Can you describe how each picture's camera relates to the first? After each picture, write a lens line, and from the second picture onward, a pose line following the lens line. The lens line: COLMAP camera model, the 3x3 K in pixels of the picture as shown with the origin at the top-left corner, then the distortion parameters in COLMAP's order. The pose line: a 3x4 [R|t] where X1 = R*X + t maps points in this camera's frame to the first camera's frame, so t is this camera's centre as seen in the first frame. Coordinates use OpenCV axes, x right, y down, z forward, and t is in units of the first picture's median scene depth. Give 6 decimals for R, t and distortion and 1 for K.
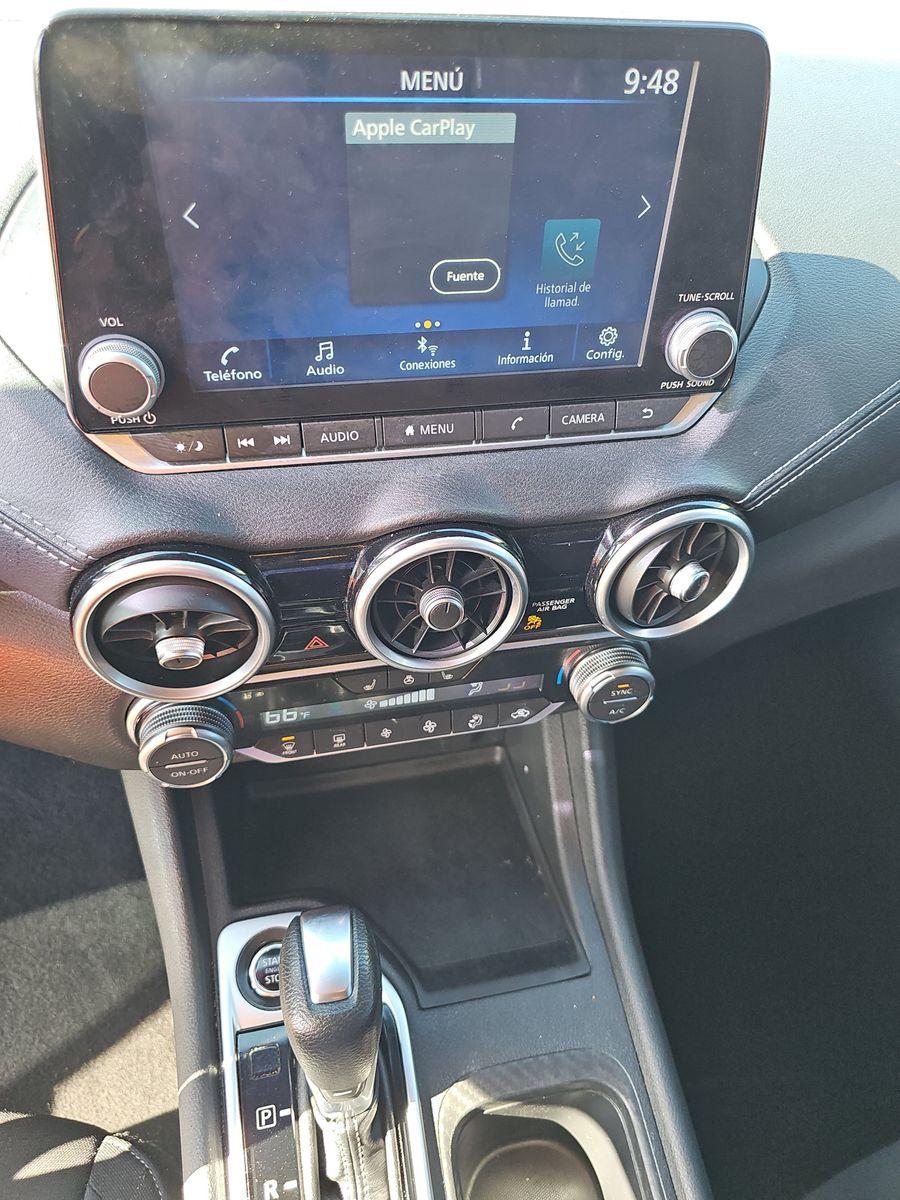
lens RADIAL K [[800.0, 0, 449.5], [0, 800.0, 579.6], [0, 0, 1]] dist [0.006045, -0.002409]
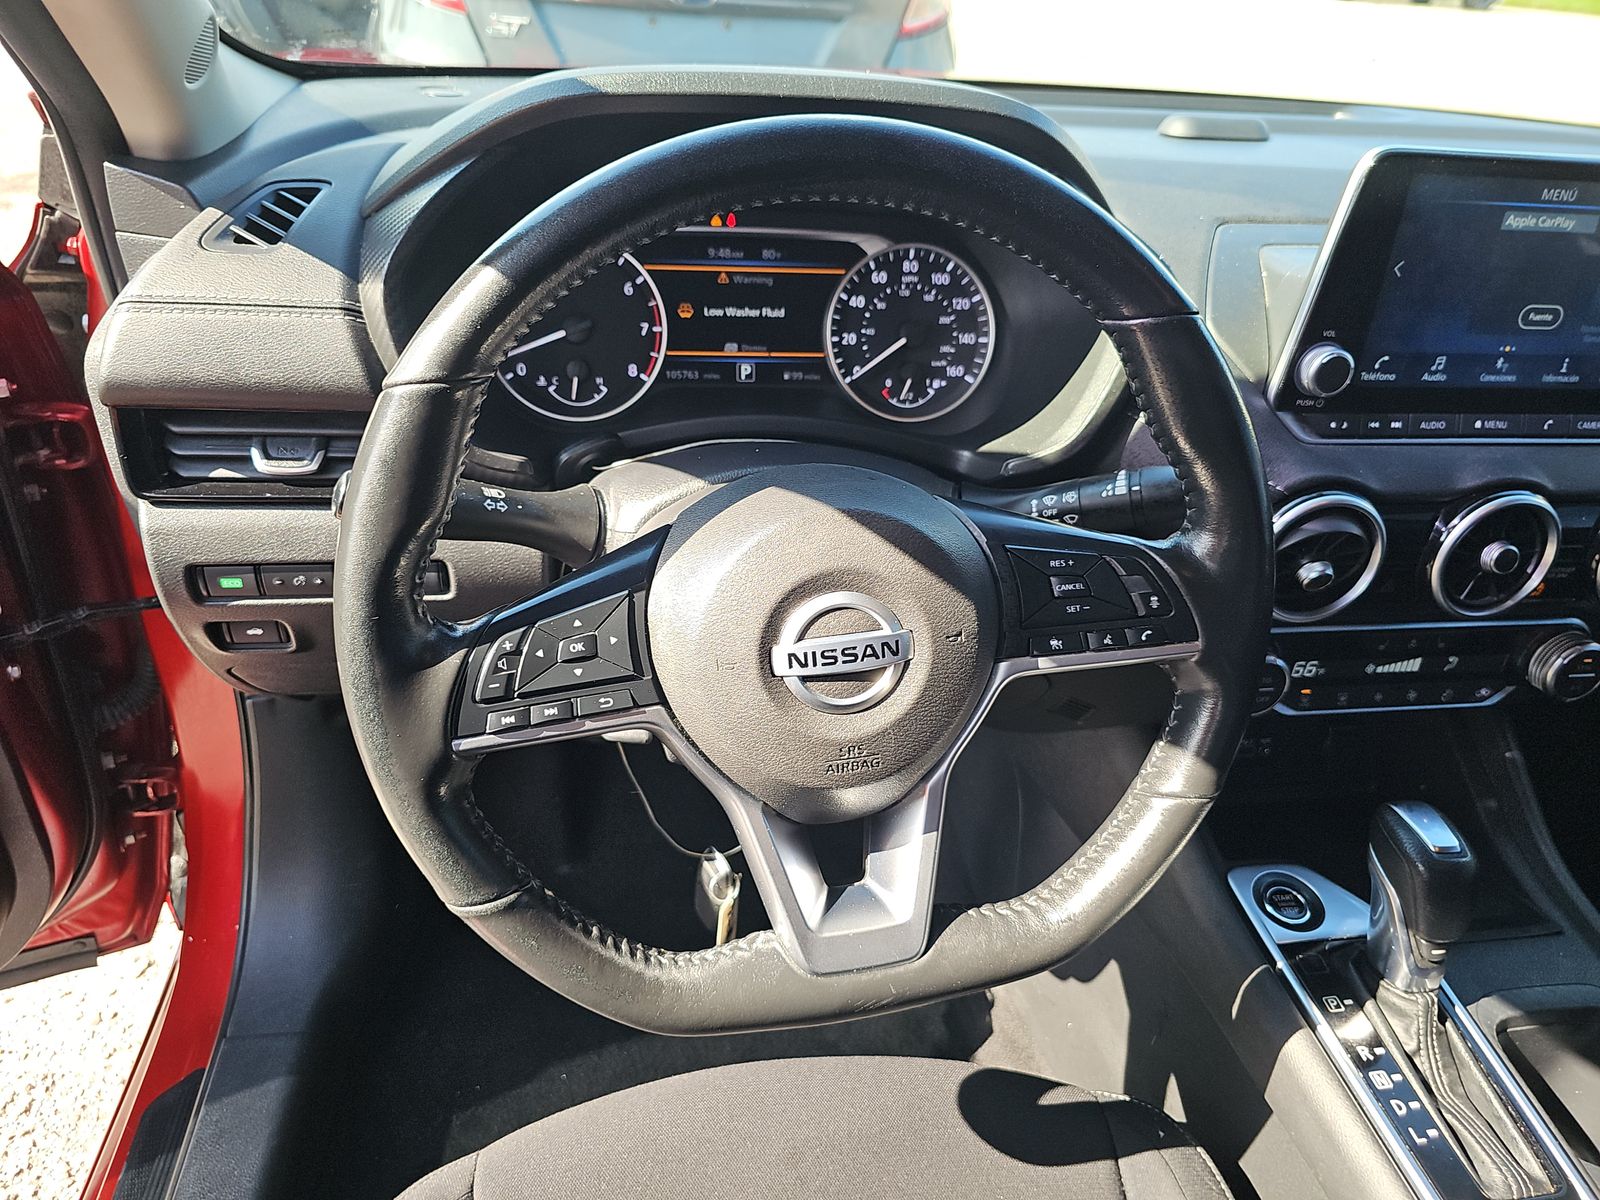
lens RADIAL K [[1039.4, 0, 803.1], [0, 1039.4, 607.3], [0, 0, 1]] dist [0.007616, -0.001453]
pose [[0.998596, 0.035838, -0.039006, -1.206406], [-0.043665, 0.973803, -0.223161, 0.612568], [0.029987, 0.224551, 0.974001, -0.771248]]
